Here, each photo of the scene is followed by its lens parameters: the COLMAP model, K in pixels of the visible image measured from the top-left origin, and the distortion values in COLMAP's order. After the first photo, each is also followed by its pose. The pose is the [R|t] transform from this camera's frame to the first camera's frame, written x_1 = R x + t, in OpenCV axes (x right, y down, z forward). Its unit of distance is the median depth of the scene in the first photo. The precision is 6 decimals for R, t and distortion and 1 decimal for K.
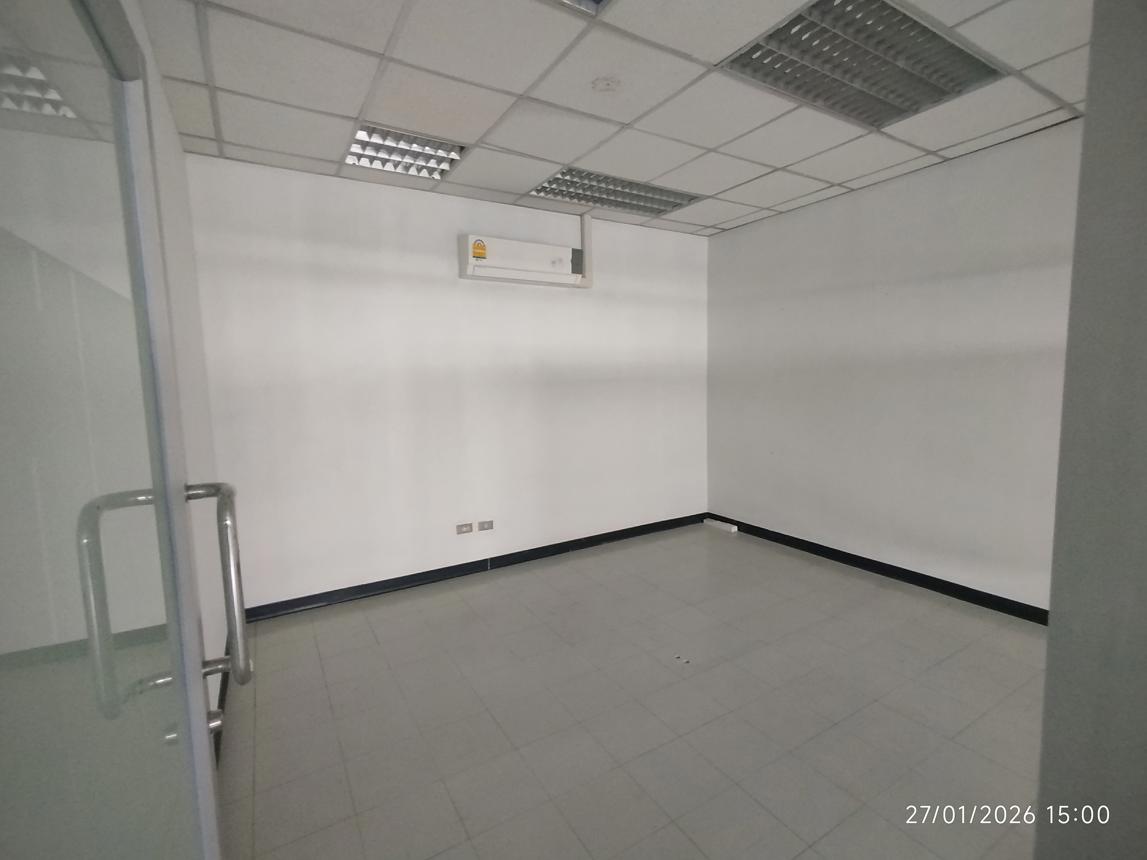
lens RADIAL K [[524.4, 0, 583.4], [0, 524.4, 429.7], [0, 0, 1]] dist [-0.003127, -0.000806]
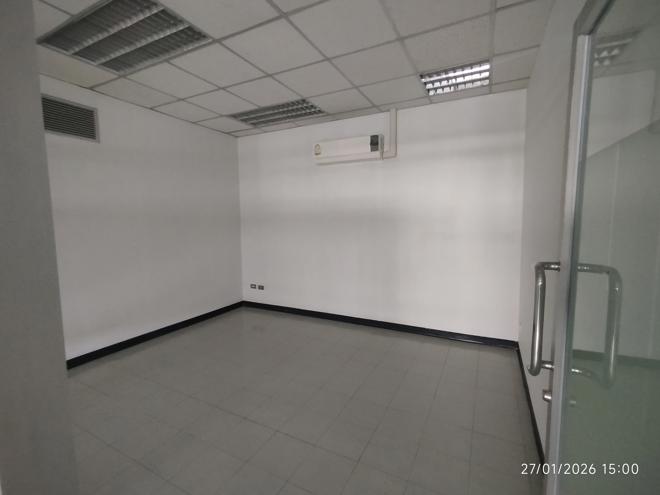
lens RADIAL K [[301.7, 0, 335.7], [0, 301.7, 247.3], [0, 0, 1]] dist [-0.003127, -0.000806]
pose [[0.524060, 0.103204, -0.845405, 0.796943], [-0.090486, 0.993760, 0.065223, -0.068617], [0.846861, 0.042316, 0.530128, 0.491577]]
